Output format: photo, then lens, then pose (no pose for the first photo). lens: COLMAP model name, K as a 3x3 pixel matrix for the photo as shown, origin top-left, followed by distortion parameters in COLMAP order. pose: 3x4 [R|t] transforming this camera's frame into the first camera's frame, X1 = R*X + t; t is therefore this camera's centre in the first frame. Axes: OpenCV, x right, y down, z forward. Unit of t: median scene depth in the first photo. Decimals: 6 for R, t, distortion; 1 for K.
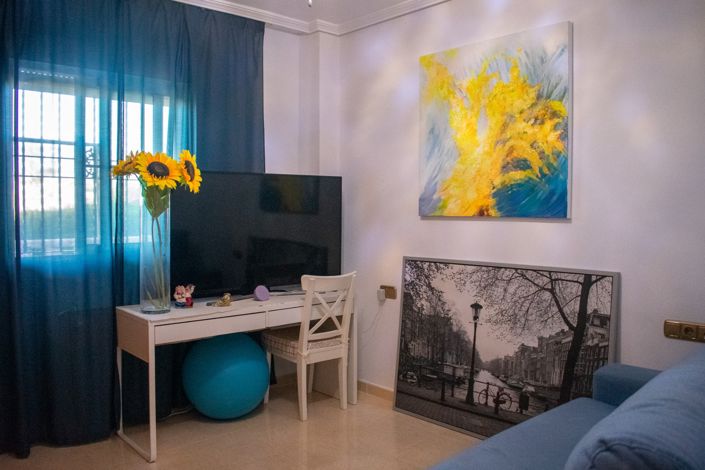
lens RADIAL K [[565.2, 0, 337.7], [0, 565.2, 234.7], [0, 0, 1]] dist [-0.090888, 0.015620]
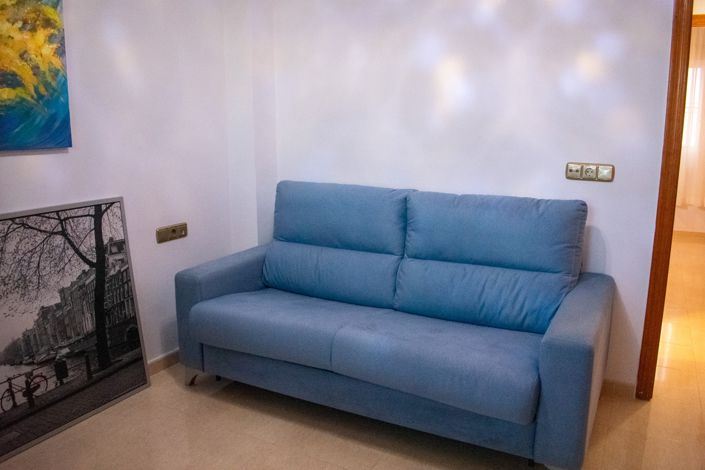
lens RADIAL K [[565.2, 0, 337.7], [0, 565.2, 234.7], [0, 0, 1]] dist [-0.090888, 0.015620]
pose [[-0.319900, -0.185734, 0.929068, -0.547861], [0.045822, 0.976416, 0.210977, -0.057923], [-0.946343, 0.110063, -0.303845, 0.851974]]
